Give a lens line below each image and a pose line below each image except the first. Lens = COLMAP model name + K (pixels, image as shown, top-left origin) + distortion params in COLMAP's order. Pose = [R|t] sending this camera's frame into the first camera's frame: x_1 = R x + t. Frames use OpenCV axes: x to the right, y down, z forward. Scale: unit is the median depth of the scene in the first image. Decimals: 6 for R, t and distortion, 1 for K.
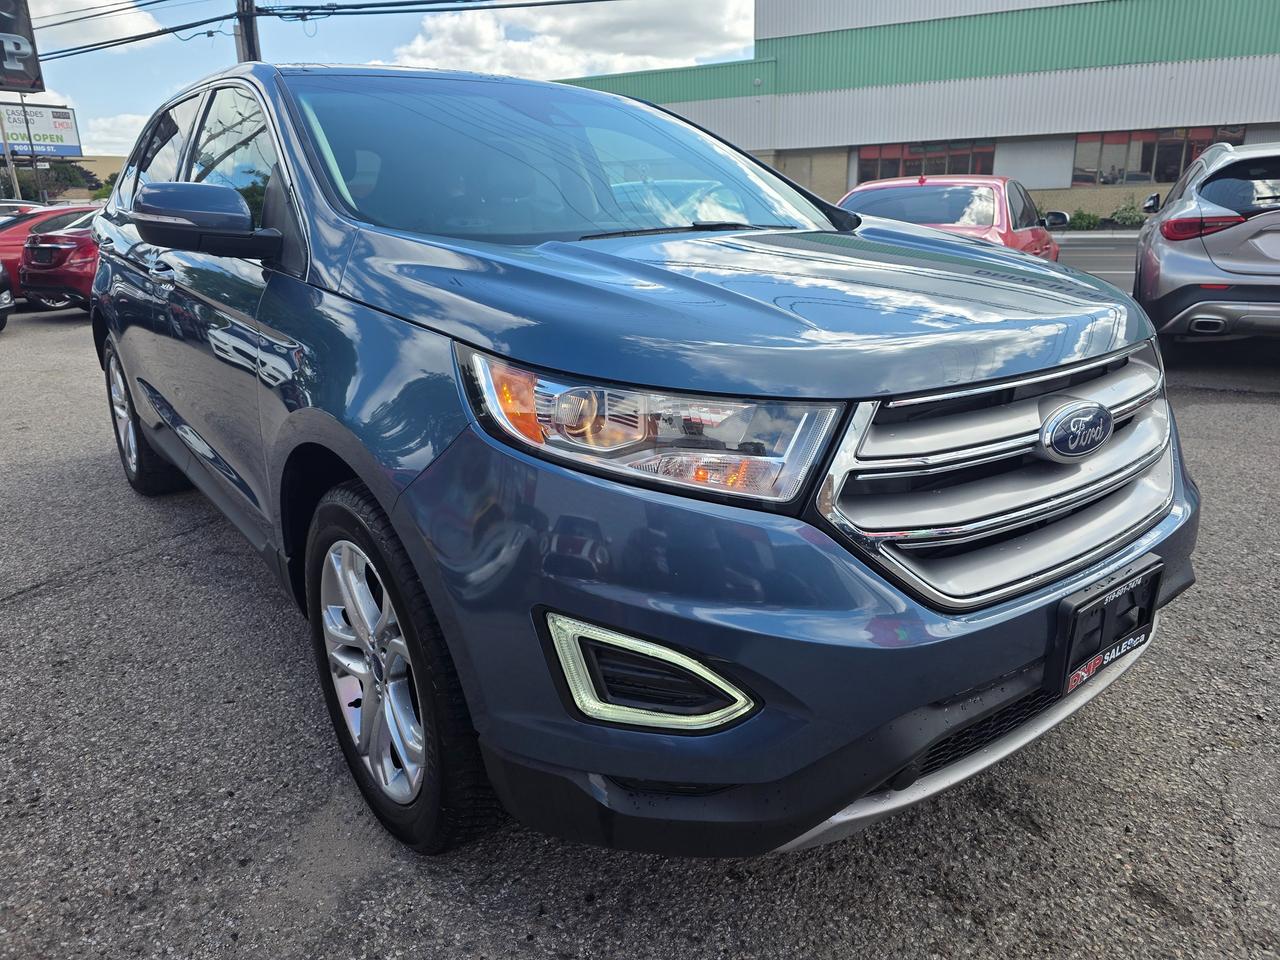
lens RADIAL K [[882.2, 0, 640.6], [0, 882.2, 470.5], [0, 0, 1]] dist [0.064735, -0.059146]
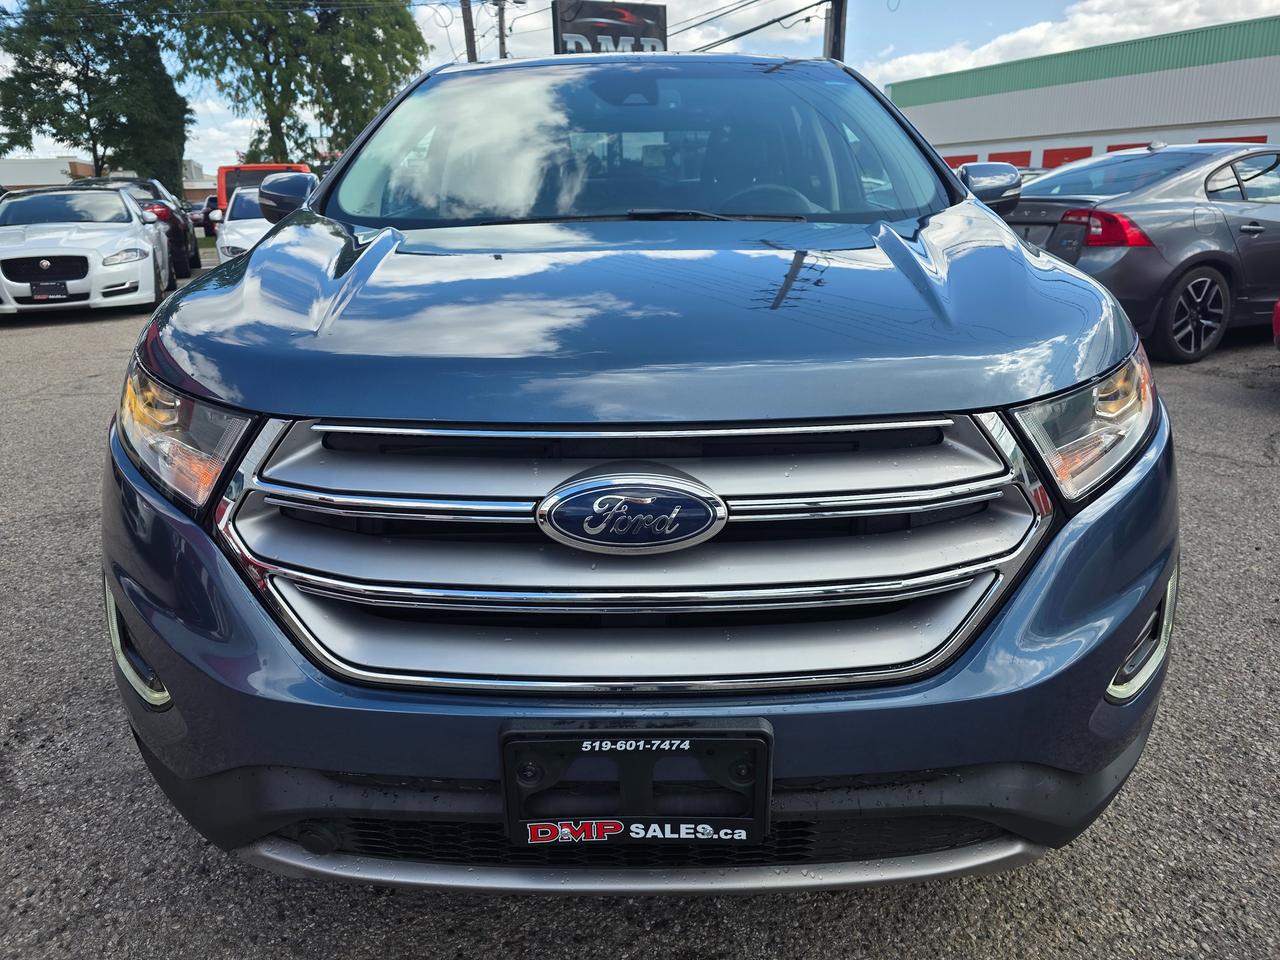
lens RADIAL K [[882.2, 0, 640.6], [0, 882.2, 470.5], [0, 0, 1]] dist [0.064735, -0.059146]
pose [[0.776290, 0.199205, -0.598073, 0.110936], [-0.182665, 0.979136, 0.089032, -0.017864], [0.603330, 0.040132, 0.796481, 0.050470]]
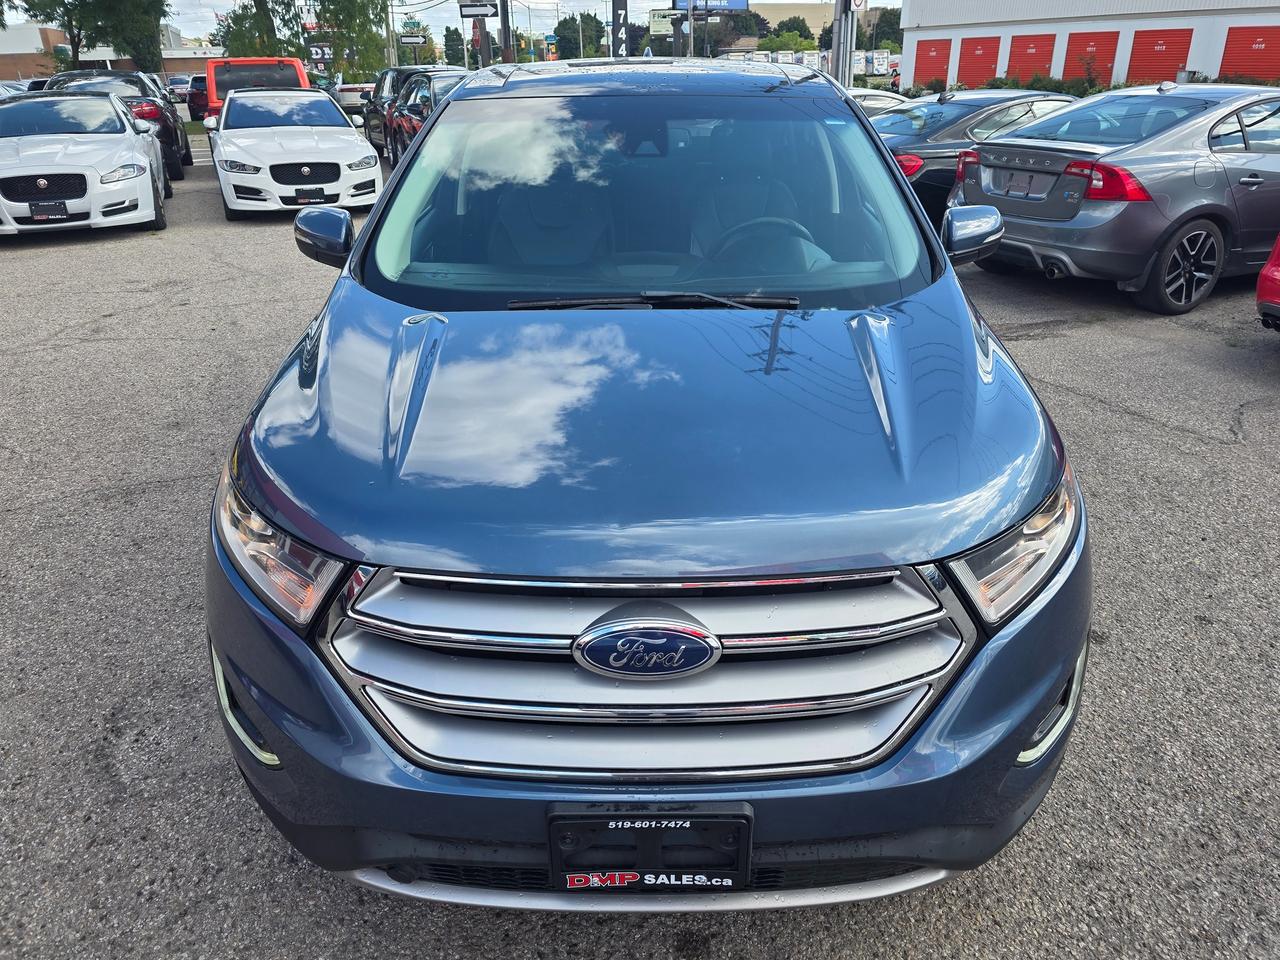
lens RADIAL K [[893.3, 0, 655.0], [0, 893.3, 459.3], [0, 0, 1]] dist [0.073130, -0.063649]
pose [[0.781765, 0.274121, -0.560090, 0.117066], [-0.190375, 0.960232, 0.204236, -0.053094], [0.593802, -0.053038, 0.802861, 0.029538]]
